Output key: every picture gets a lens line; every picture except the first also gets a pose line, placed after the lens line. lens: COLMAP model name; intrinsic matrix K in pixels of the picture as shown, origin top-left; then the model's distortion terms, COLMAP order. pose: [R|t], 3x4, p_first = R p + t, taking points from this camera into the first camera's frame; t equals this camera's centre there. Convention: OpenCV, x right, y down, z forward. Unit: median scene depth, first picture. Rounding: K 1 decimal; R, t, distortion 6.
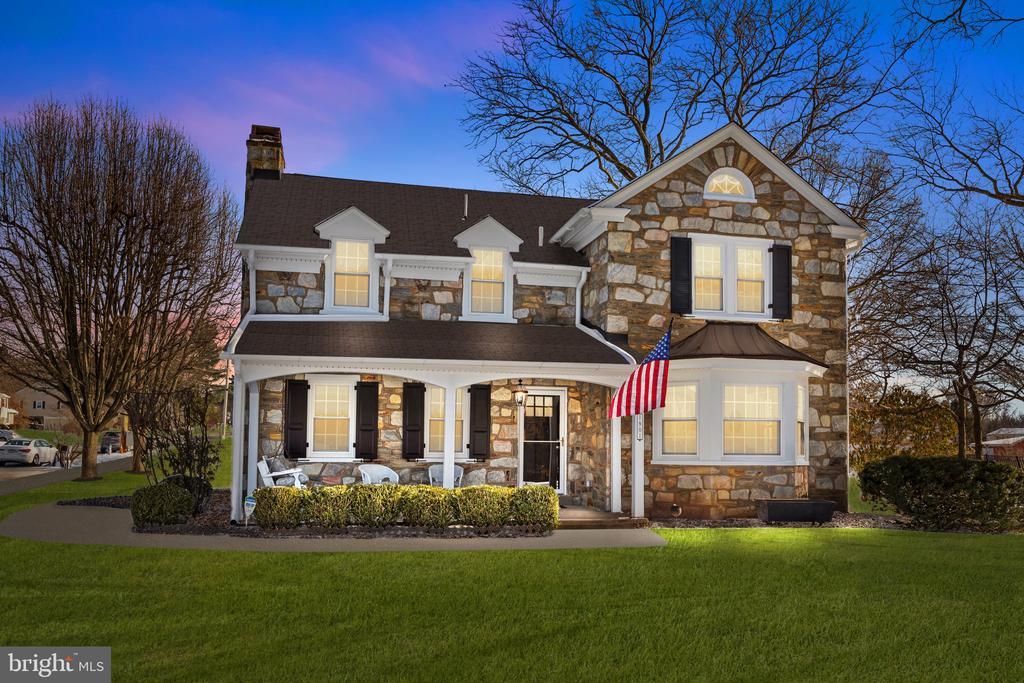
lens RADIAL K [[877.0, 0, 522.4], [0, 877.0, 402.6], [0, 0, 1]] dist [-0.005125, 0.000873]
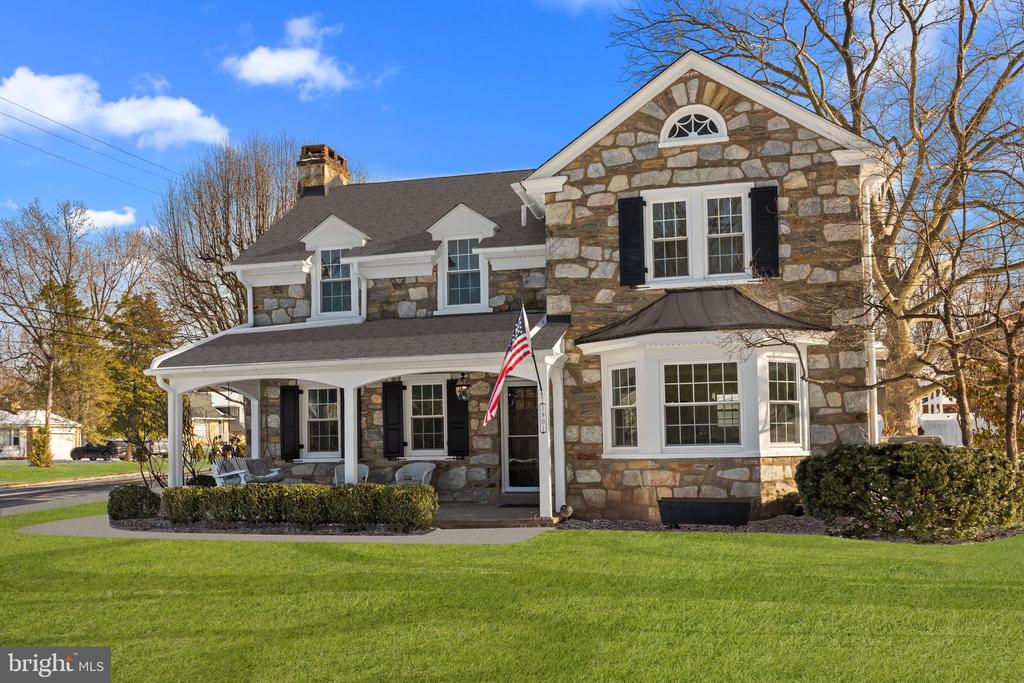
lens RADIAL K [[971.5, 0, 509.7], [0, 971.5, 407.6], [0, 0, 1]] dist [-0.005933, 0.011703]
pose [[0.874362, -0.044169, -0.483260, 0.523298], [0.052603, 0.998608, 0.003903, 0.009649], [0.482415, -0.028833, 0.875468, 0.089859]]
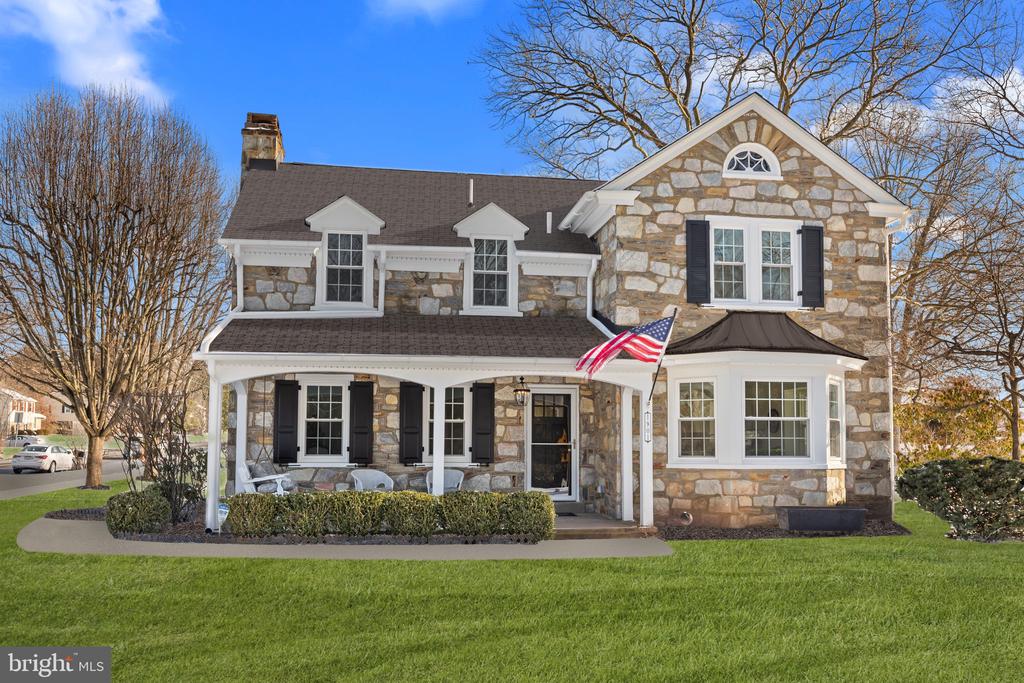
lens RADIAL K [[957.8, 0, 516.2], [0, 957.8, 383.8], [0, 0, 1]] dist [0.002130, -0.006004]
pose [[0.997061, -0.010827, -0.075845, 0.064590], [0.009351, 0.999760, -0.019797, 0.000615], [0.076042, 0.019030, 0.996923, -0.010179]]
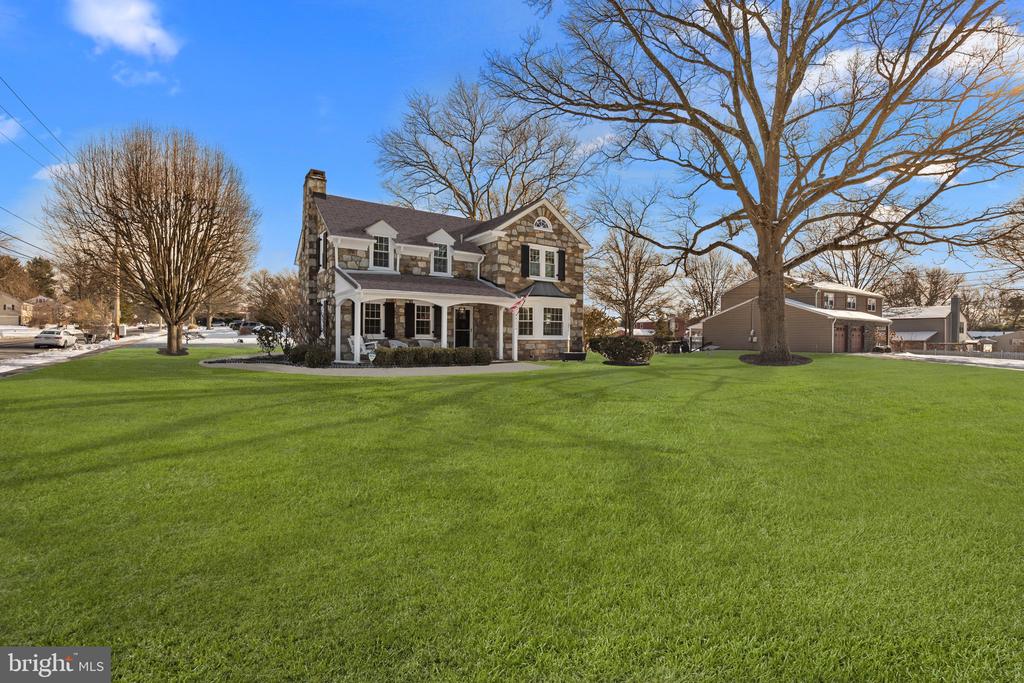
lens RADIAL K [[508.3, 0, 554.8], [0, 508.3, 341.4], [0, 0, 1]] dist [-0.035212, -0.000062]
pose [[0.911371, -0.006167, 0.411540, -0.312361], [-0.018334, 0.998287, 0.055562, -0.004034], [-0.411177, -0.058182, 0.909697, -0.303789]]
